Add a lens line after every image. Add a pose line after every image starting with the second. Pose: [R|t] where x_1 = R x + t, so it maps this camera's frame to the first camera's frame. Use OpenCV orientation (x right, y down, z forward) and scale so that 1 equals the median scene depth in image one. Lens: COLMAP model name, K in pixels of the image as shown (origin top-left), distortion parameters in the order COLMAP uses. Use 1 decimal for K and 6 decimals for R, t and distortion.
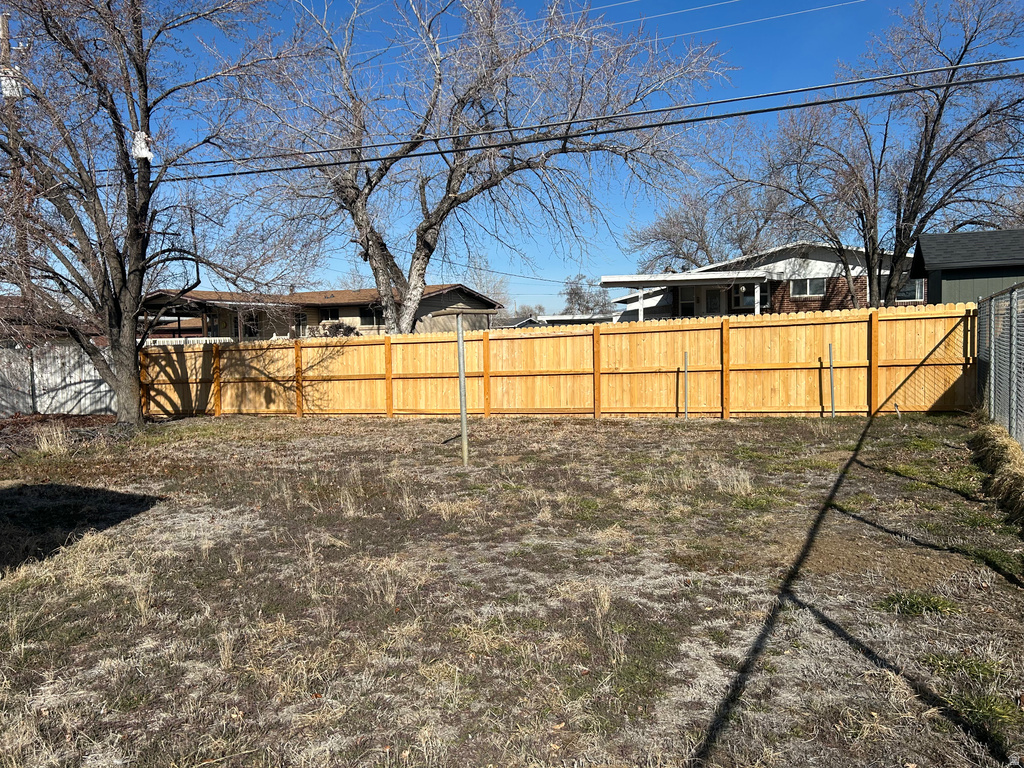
lens RADIAL K [[763.1, 0, 510.3], [0, 763.1, 373.7], [0, 0, 1]] dist [0.099098, -0.129082]
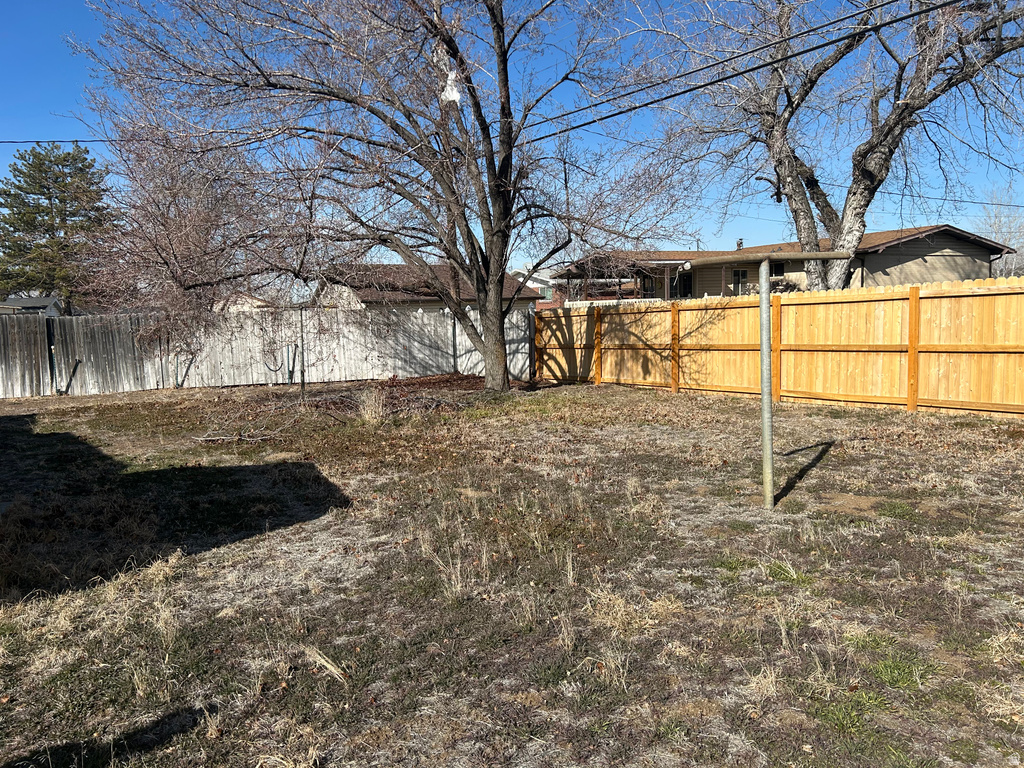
lens RADIAL K [[763.1, 0, 510.3], [0, 763.1, 373.7], [0, 0, 1]] dist [0.099098, -0.129082]
pose [[0.822726, 0.043684, -0.566756, 0.057961], [-0.013004, 0.998228, 0.058064, -0.010791], [0.568289, -0.040401, 0.821837, 0.182196]]
